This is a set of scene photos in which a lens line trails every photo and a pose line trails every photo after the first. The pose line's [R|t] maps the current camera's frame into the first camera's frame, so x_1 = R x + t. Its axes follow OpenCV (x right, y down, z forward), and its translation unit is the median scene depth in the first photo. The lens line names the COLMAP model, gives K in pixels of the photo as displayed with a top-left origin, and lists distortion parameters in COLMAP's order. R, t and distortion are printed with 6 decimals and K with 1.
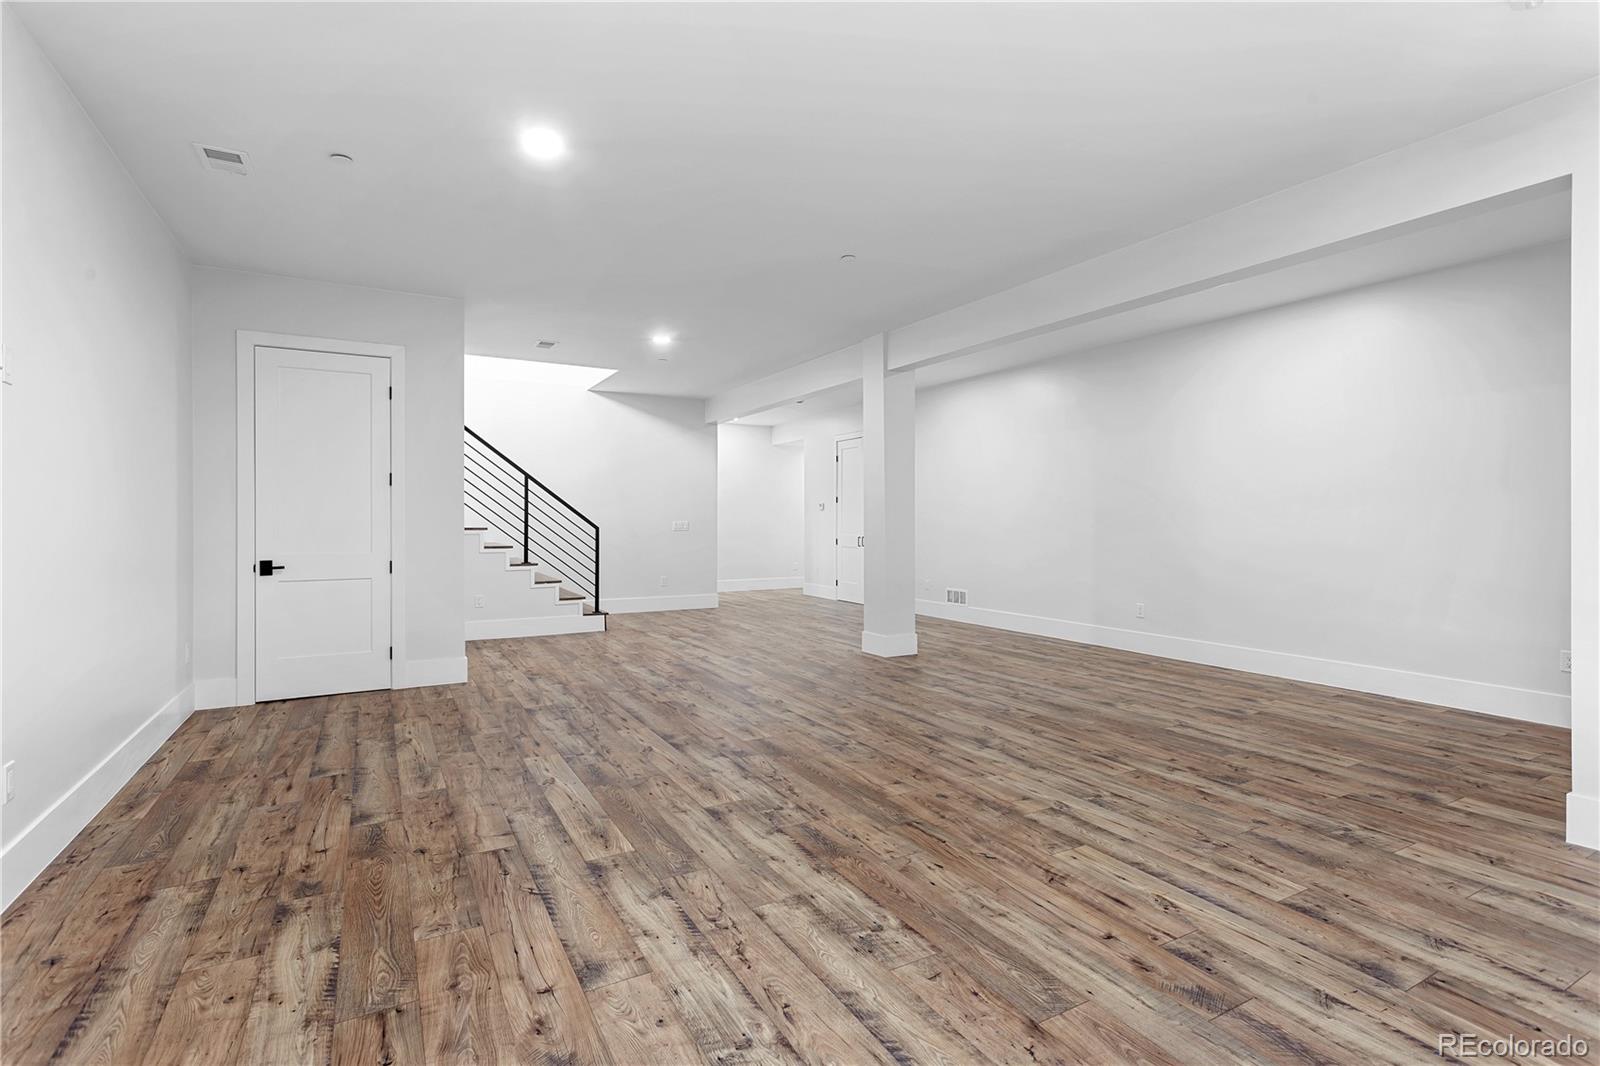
lens RADIAL K [[769.2, 0, 798.6], [0, 769.2, 526.2], [0, 0, 1]] dist [-0.032612, 0.021211]
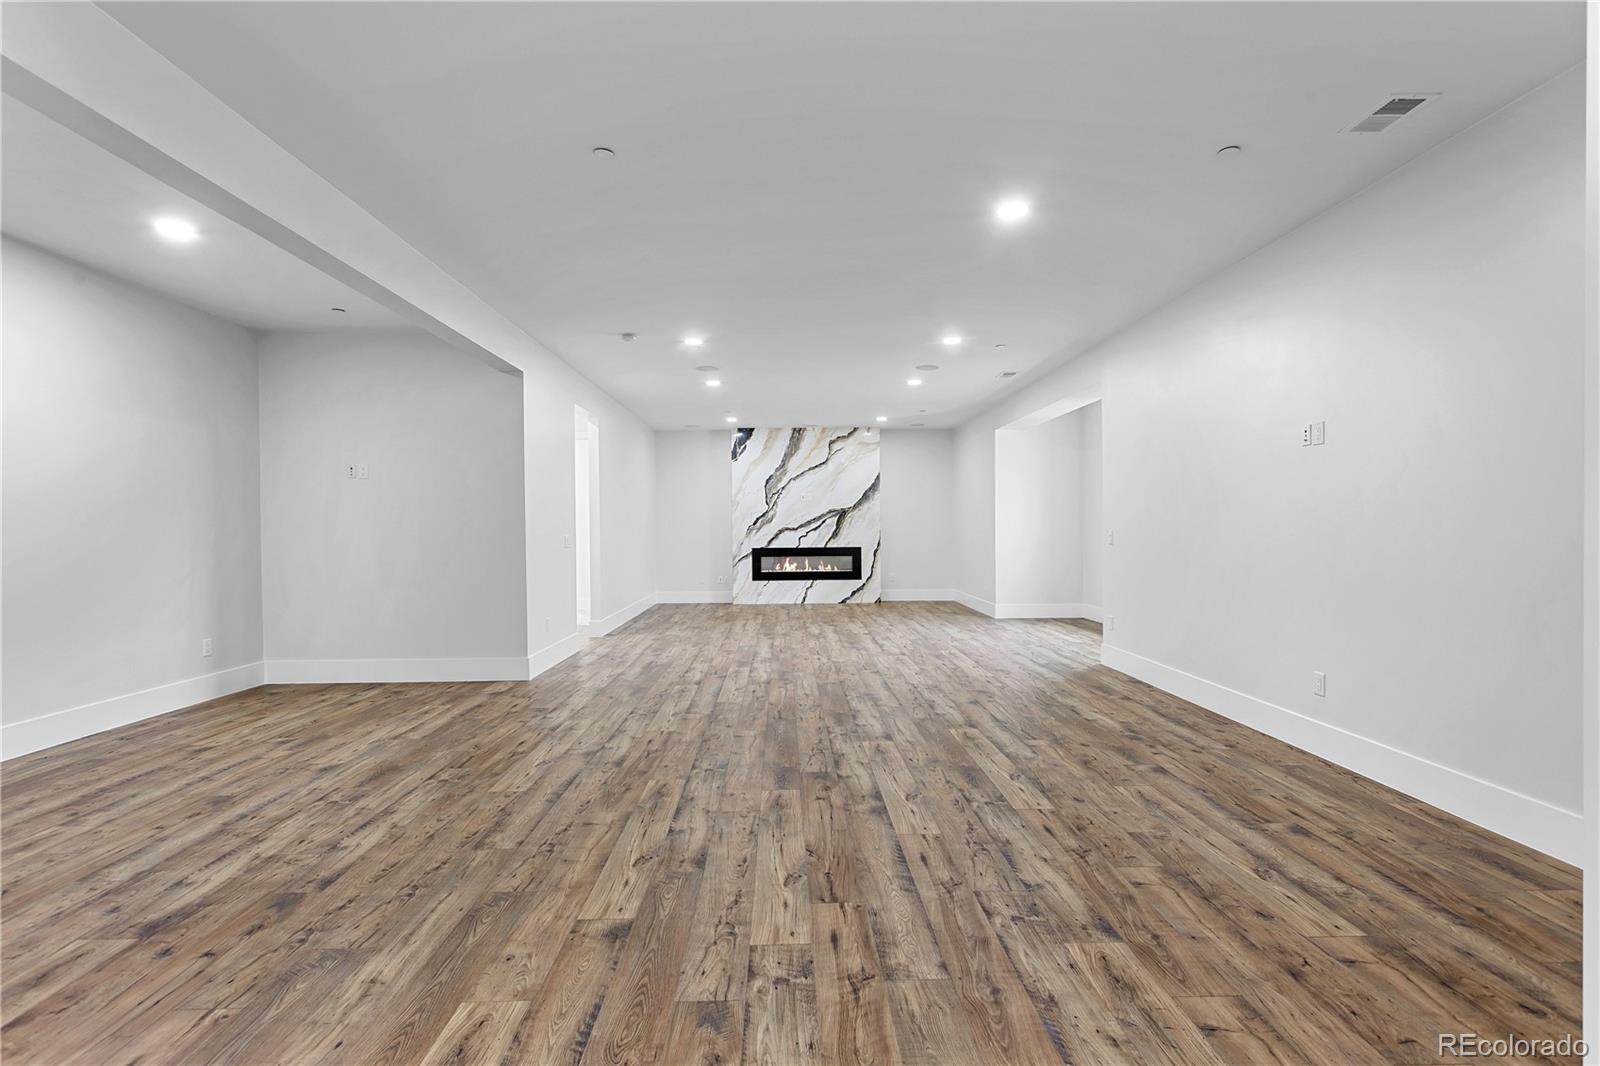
lens RADIAL K [[769.2, 0, 801.7], [0, 769.2, 535.3], [0, 0, 1]] dist [-0.032612, 0.021211]
pose [[-0.887797, 0.003340, 0.460223, -0.538900], [0.012571, 0.999777, 0.016996, -0.021268], [-0.460063, 0.020875, -0.887641, 2.017170]]
